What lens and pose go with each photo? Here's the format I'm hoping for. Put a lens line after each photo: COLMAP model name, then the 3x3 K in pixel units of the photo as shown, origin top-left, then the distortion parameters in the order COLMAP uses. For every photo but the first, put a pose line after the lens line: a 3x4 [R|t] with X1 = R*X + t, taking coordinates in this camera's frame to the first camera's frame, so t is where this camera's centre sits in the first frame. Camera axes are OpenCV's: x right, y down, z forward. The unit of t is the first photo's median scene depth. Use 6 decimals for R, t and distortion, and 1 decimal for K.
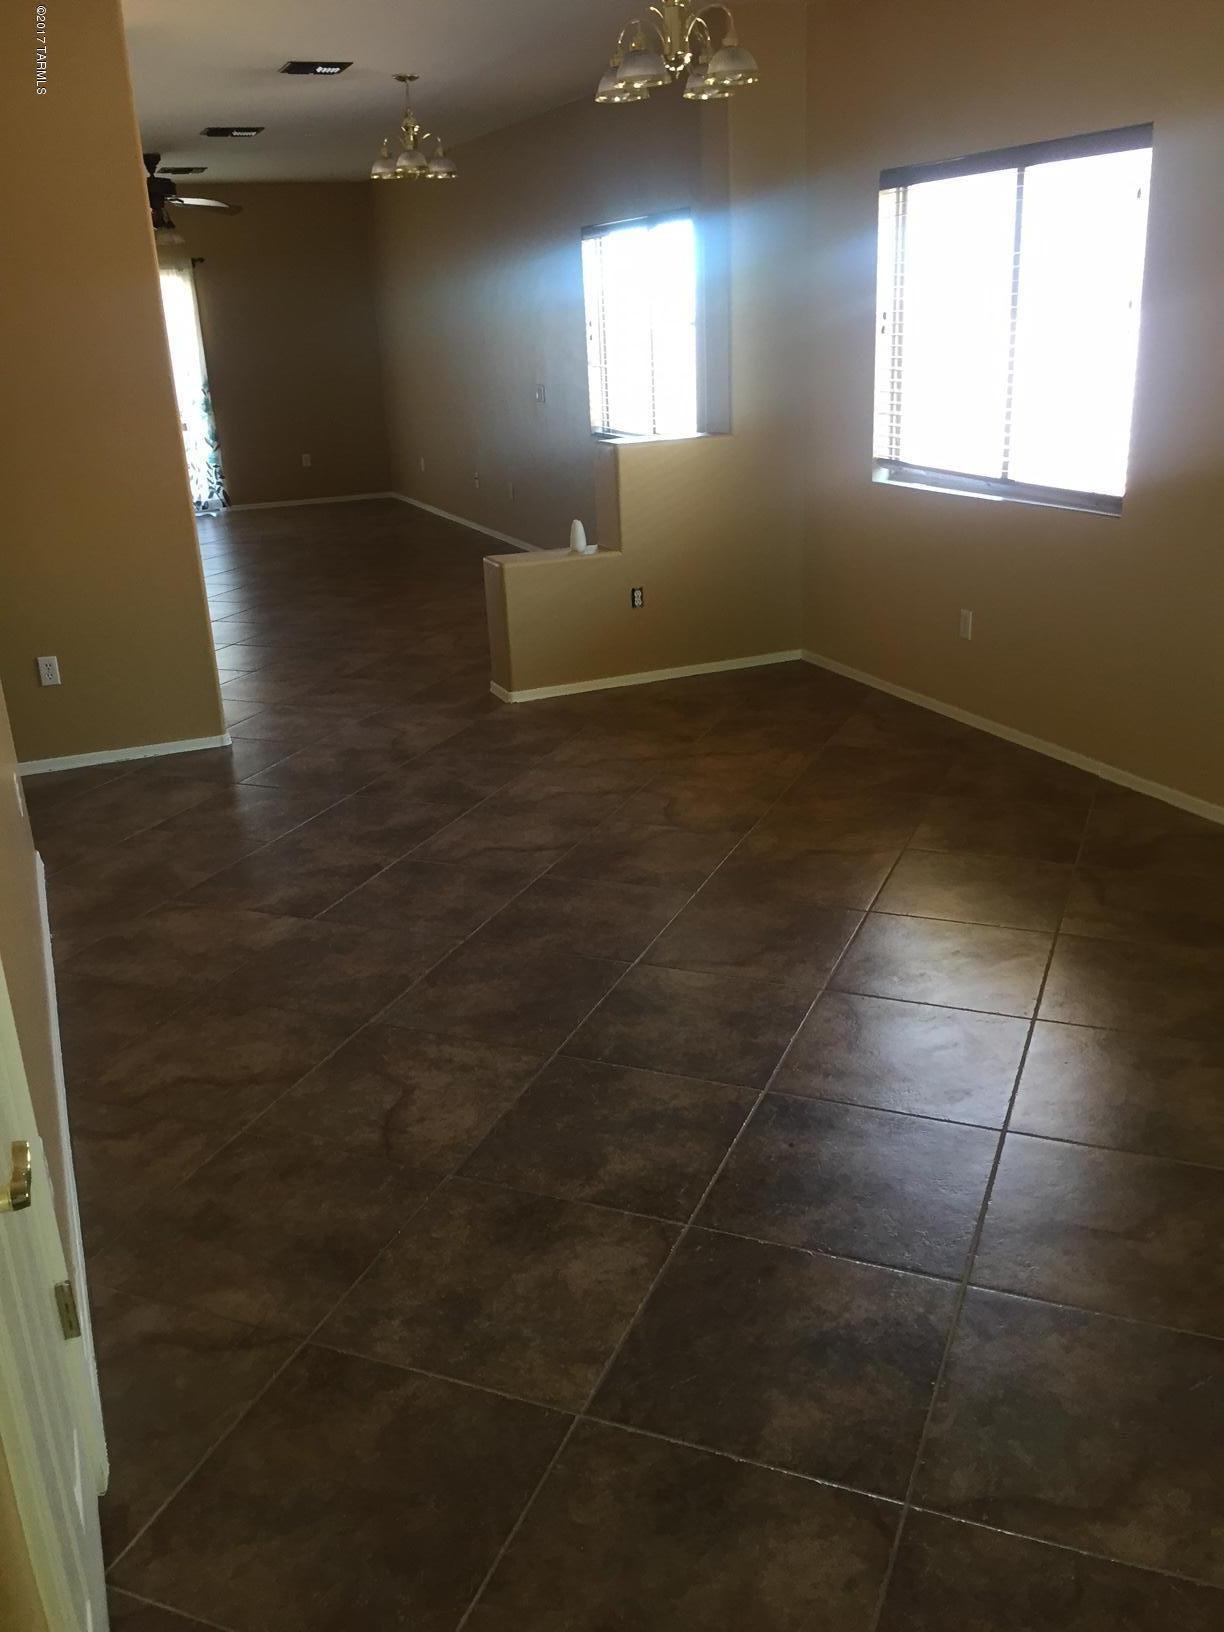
lens RADIAL K [[1400.7, 0, 612.0], [0, 1400.7, 816.0], [0, 0, 1]] dist [0.011459, -0.001676]
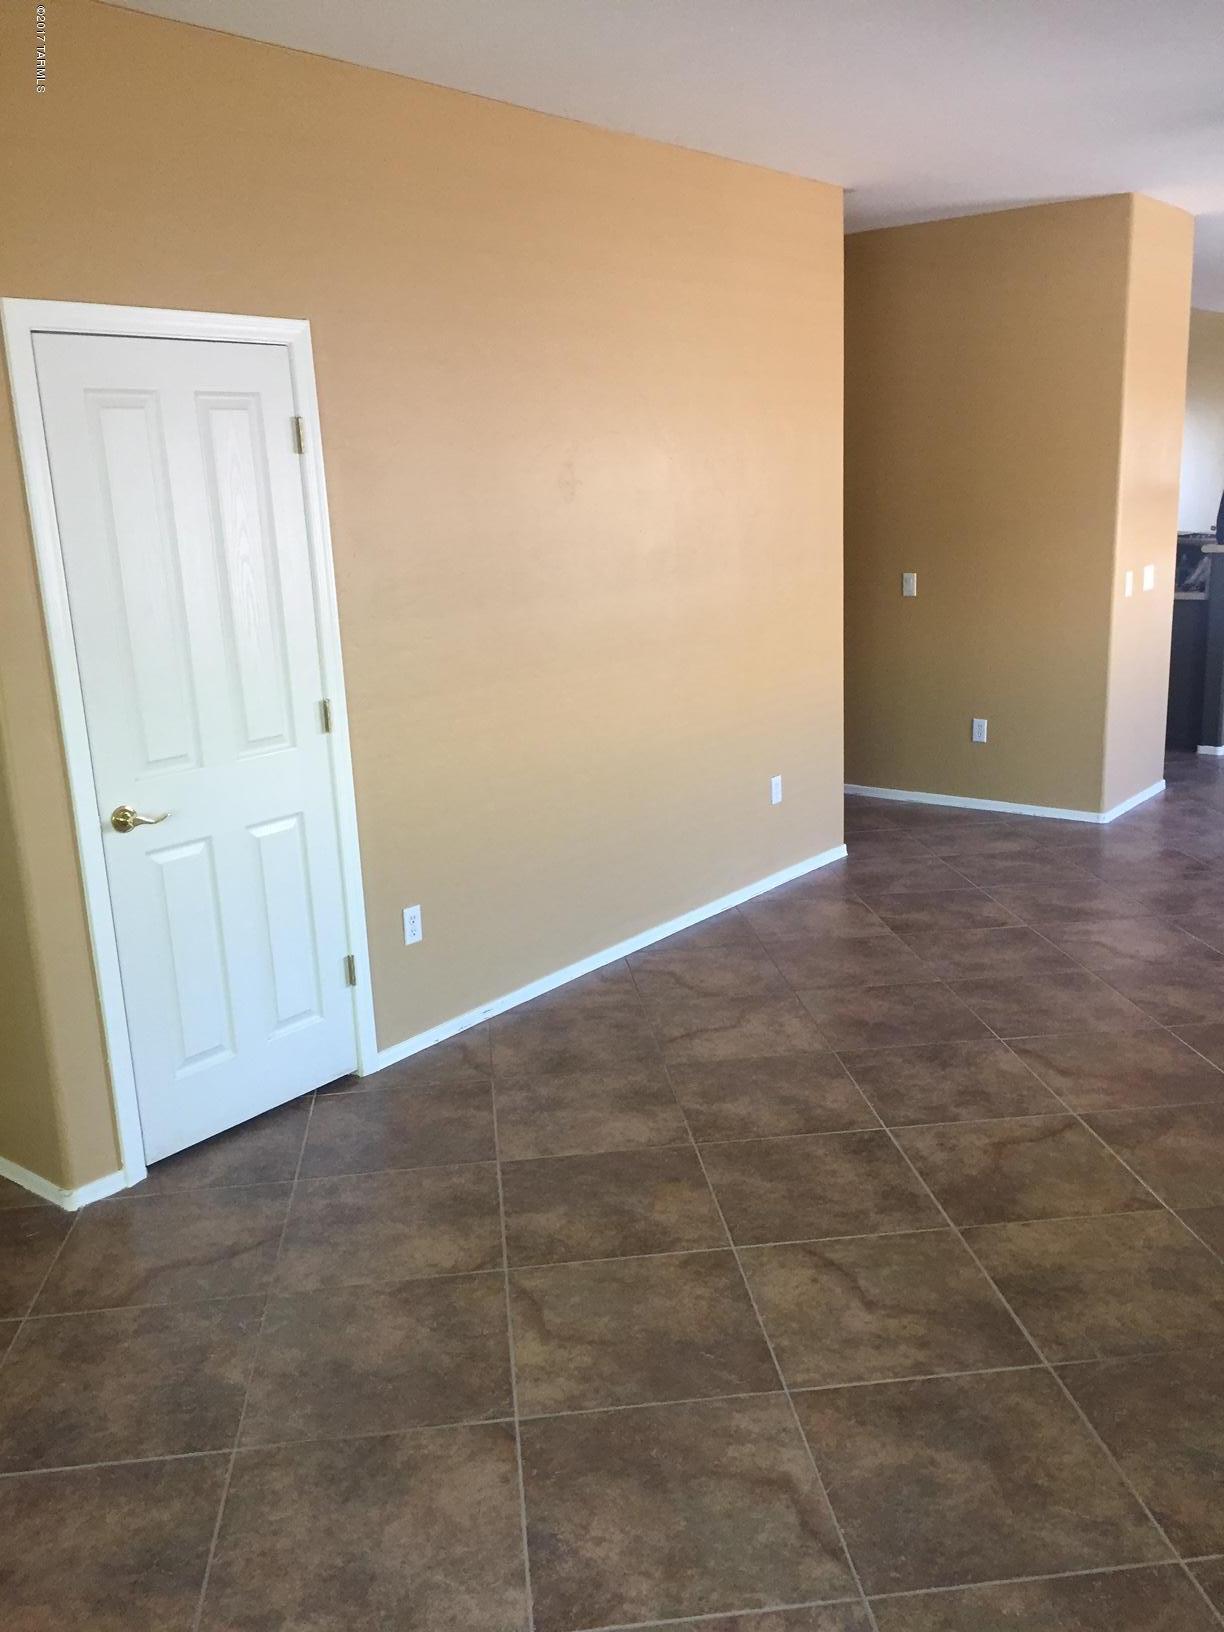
lens RADIAL K [[1381.0, 0, 586.1], [0, 1381.0, 842.5], [0, 0, 1]] dist [0.010188, 0.000668]
pose [[0.470679, 0.247399, -0.846909, 0.671860], [-0.279775, 0.952197, 0.122668, -0.078421], [0.836772, 0.179206, 0.517395, 0.098383]]
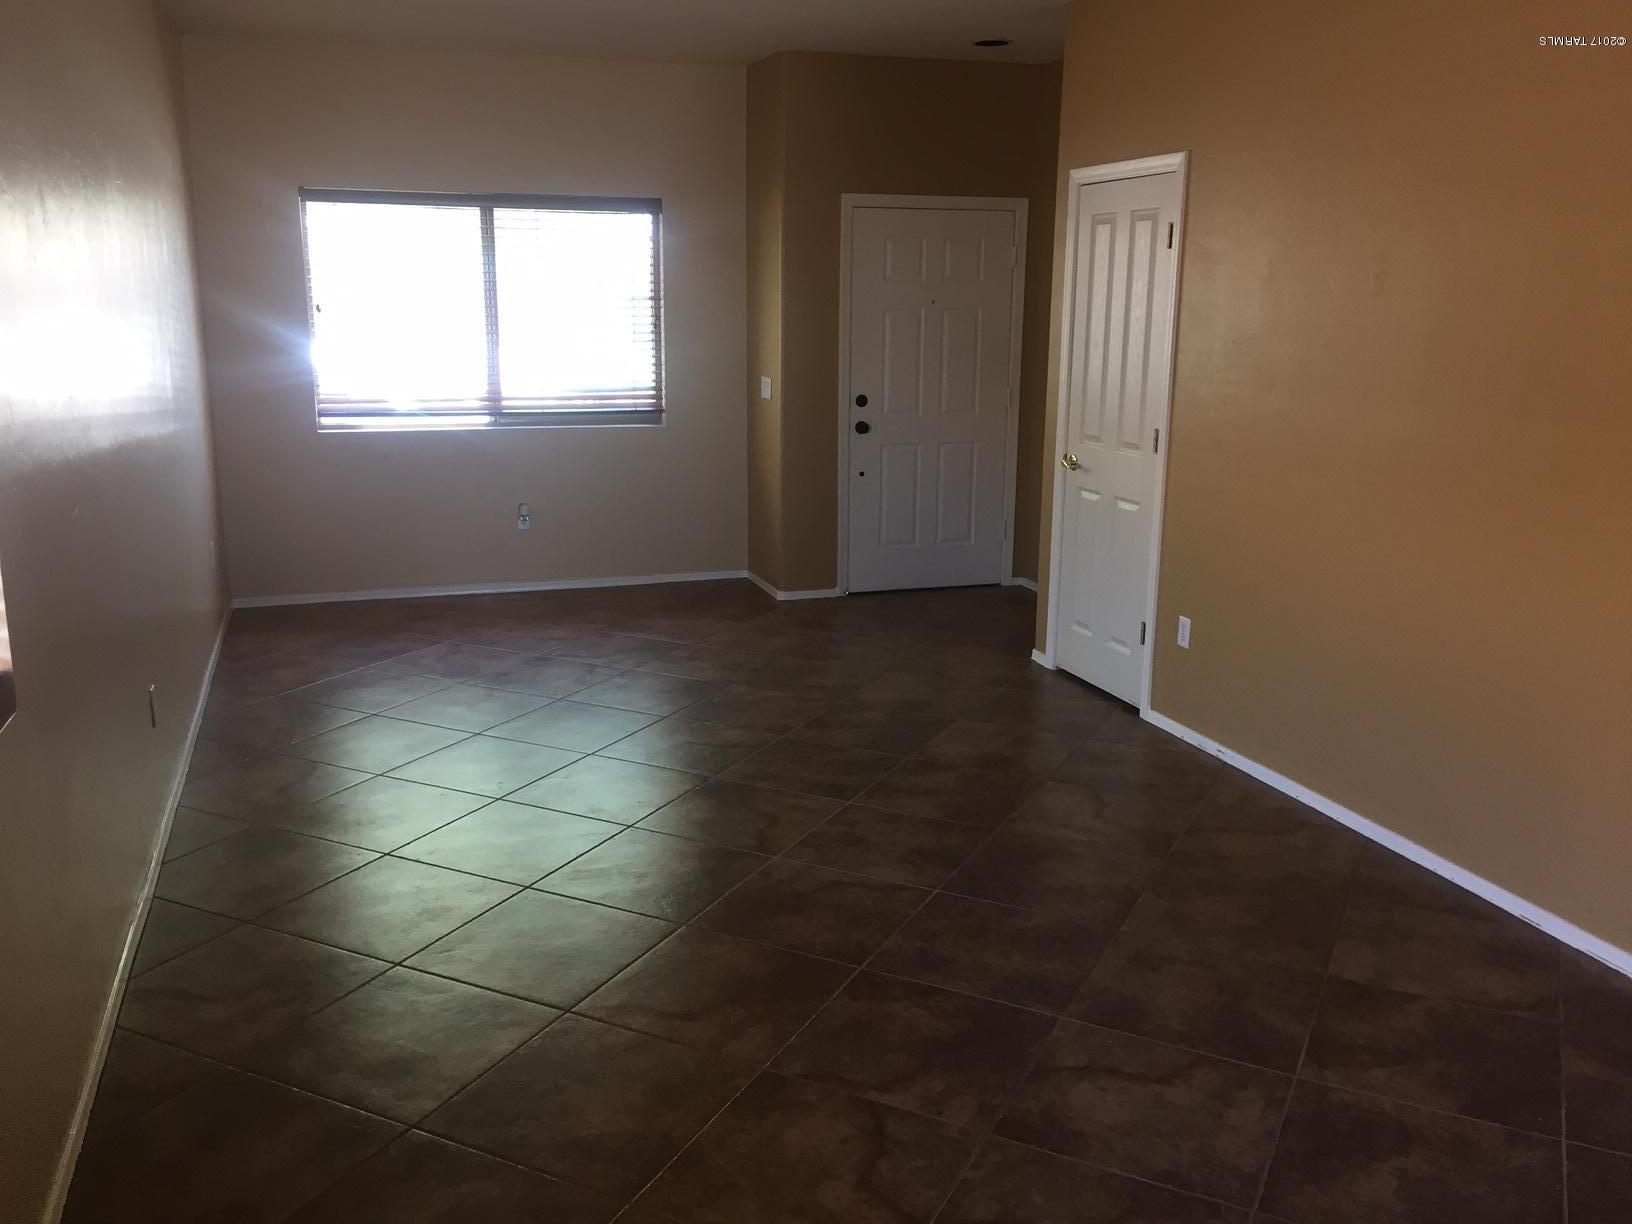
lens RADIAL K [[1400.7, 0, 816.0], [0, 1400.7, 612.0], [0, 0, 1]] dist [0.011459, -0.001676]
pose [[-0.996849, 0.022946, 0.075935, 0.019596], [0.060281, 0.841355, 0.537110, -0.557877], [-0.051564, 0.539995, -0.840087, 1.551012]]
